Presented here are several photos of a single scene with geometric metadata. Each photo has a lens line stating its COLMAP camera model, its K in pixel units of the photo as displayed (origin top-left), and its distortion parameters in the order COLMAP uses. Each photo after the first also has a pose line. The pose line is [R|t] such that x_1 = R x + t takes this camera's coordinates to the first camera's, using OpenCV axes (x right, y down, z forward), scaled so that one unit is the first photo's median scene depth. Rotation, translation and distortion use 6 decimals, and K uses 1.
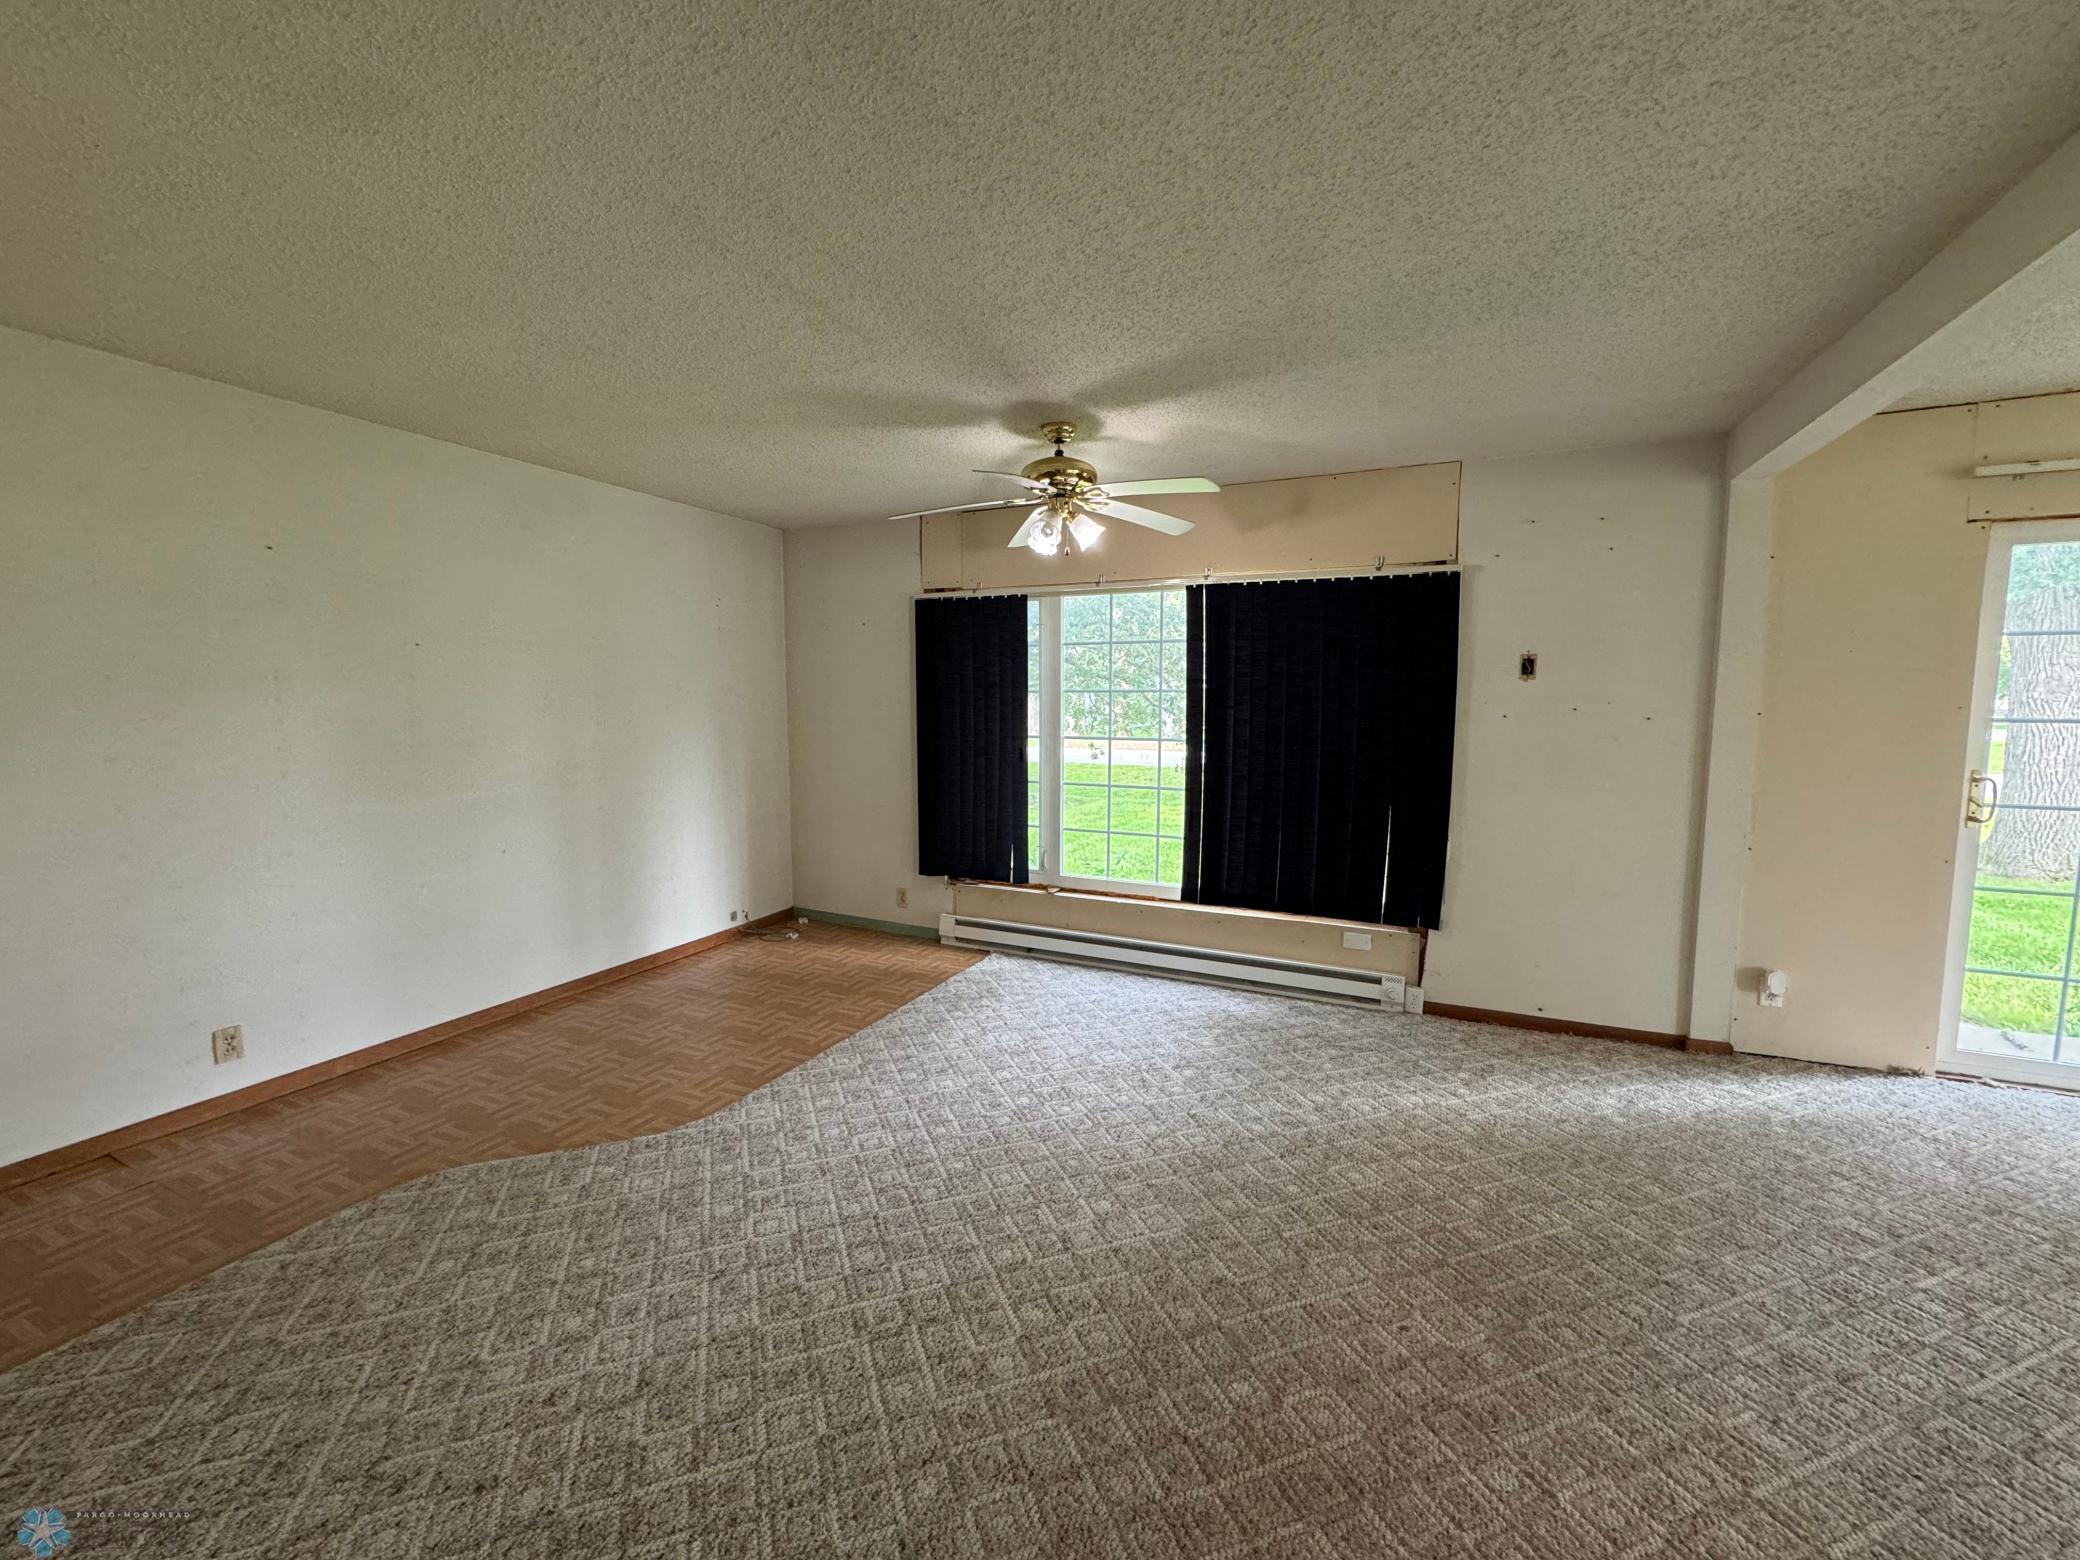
lens RADIAL K [[831.6, 0, 1038.5], [0, 831.6, 778.3], [0, 0, 1]] dist [-0.002083, 0.000404]
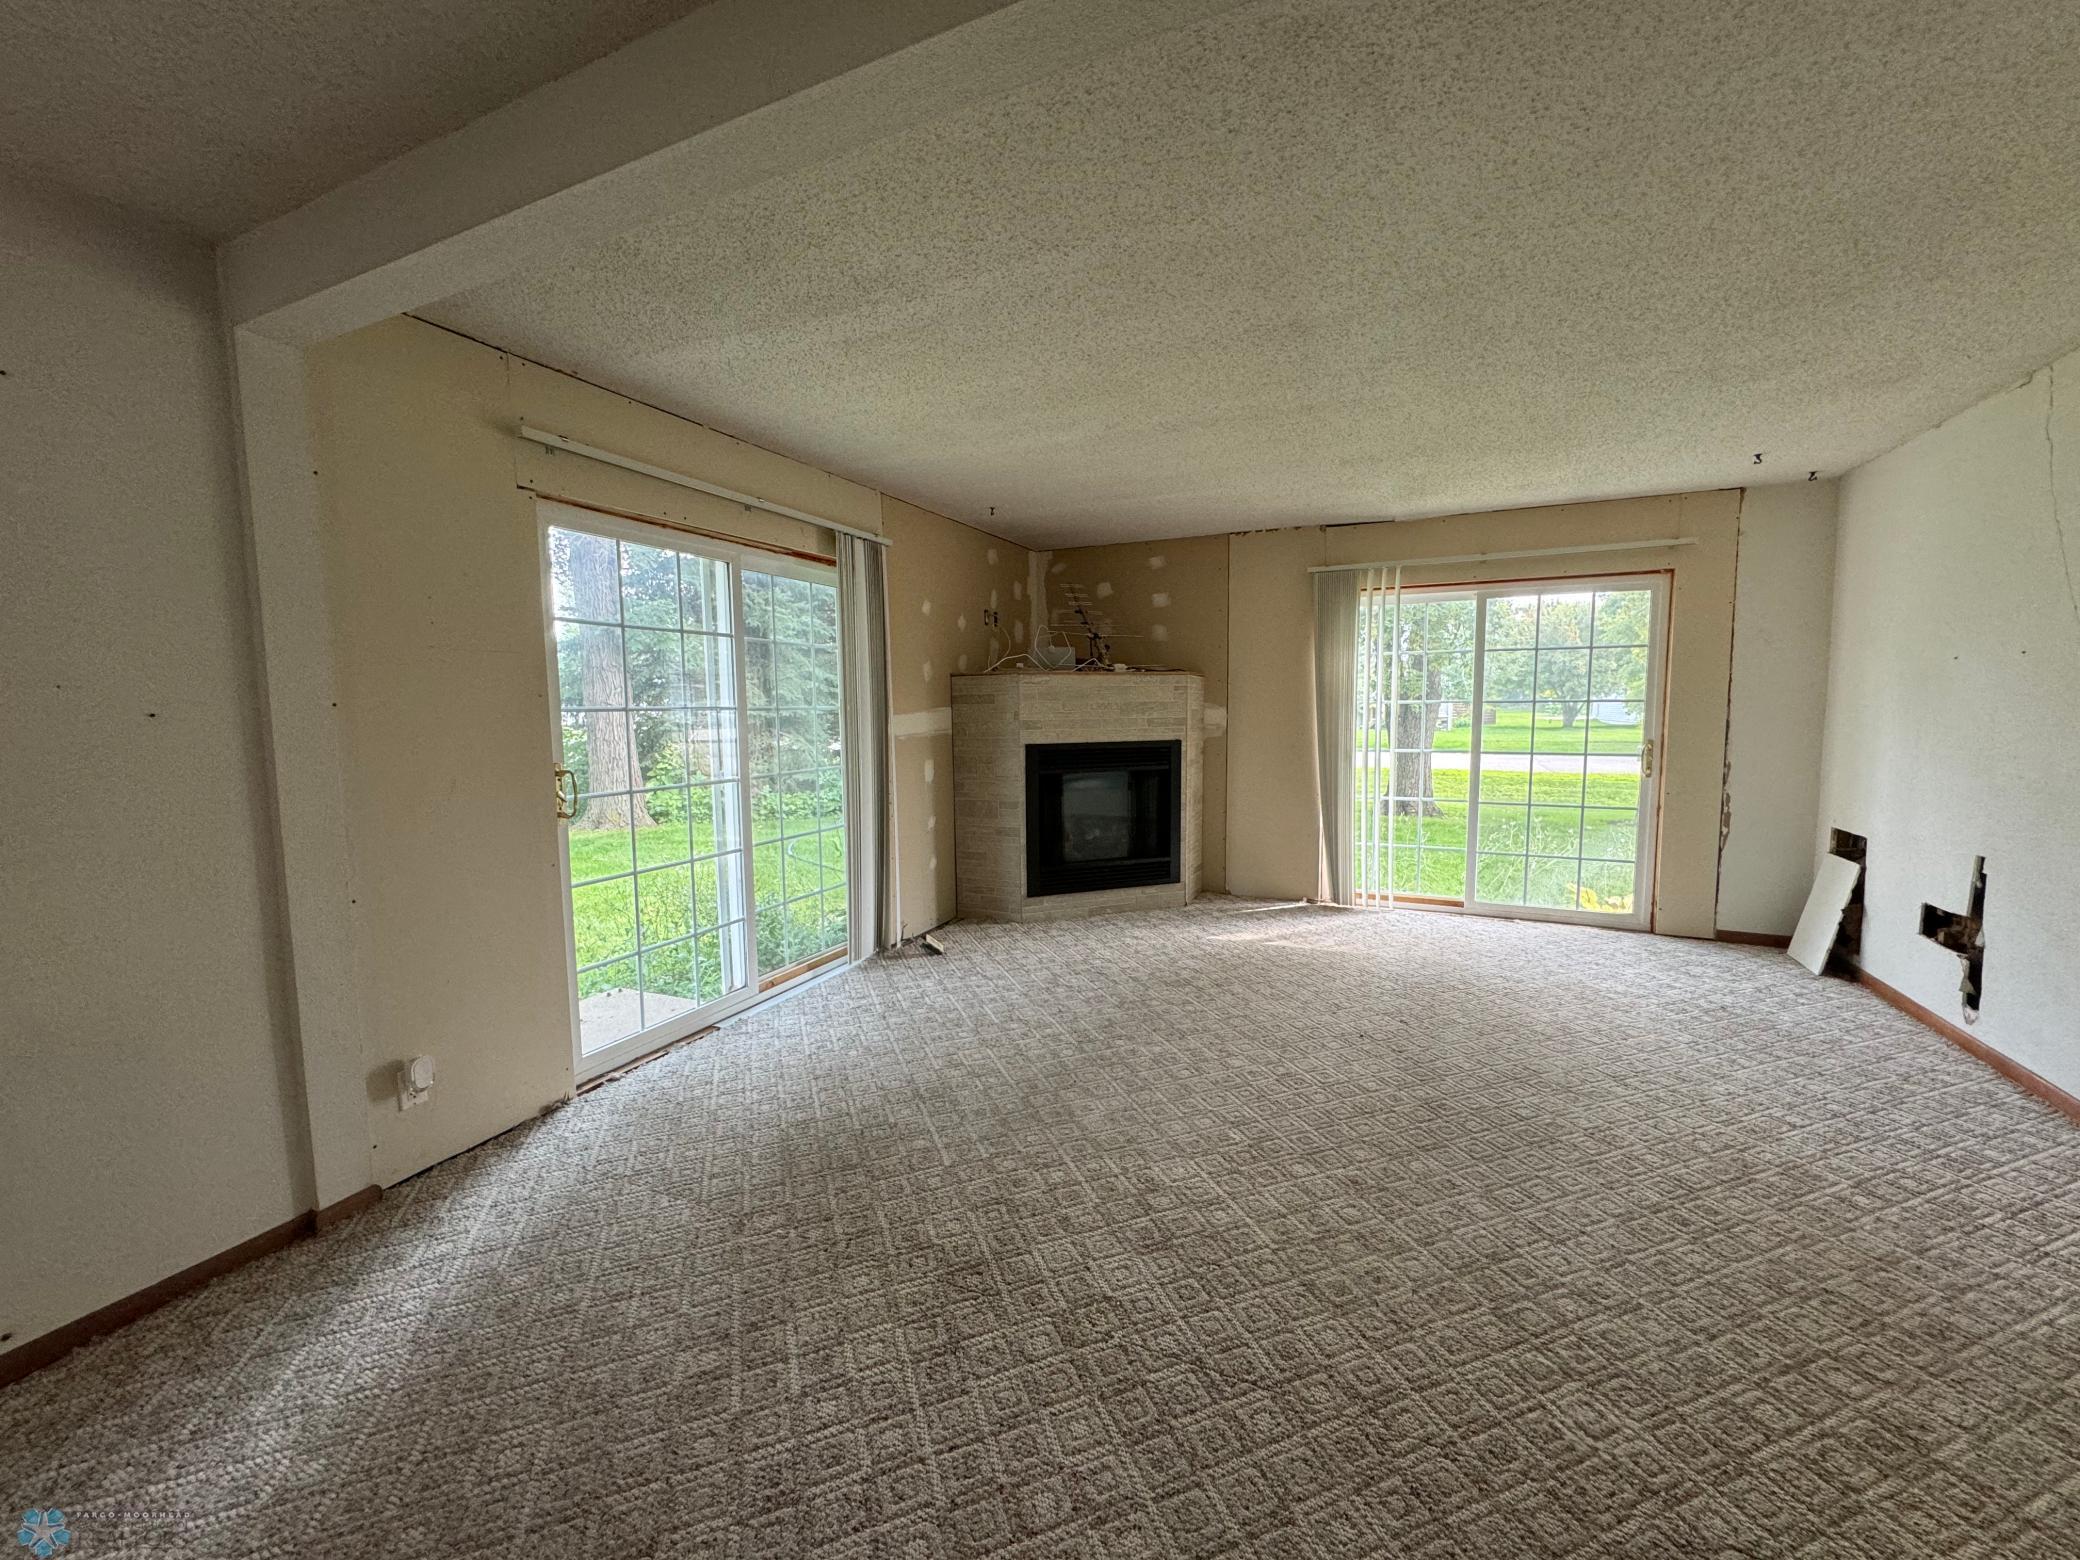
lens RADIAL K [[831.6, 0, 1038.5], [0, 831.6, 778.3], [0, 0, 1]] dist [-0.002083, 0.000404]
pose [[0.008832, -0.090366, 0.995870, 0.194295], [0.105096, 0.990477, 0.088944, -0.018518], [-0.994423, 0.103876, 0.018245, 0.432023]]
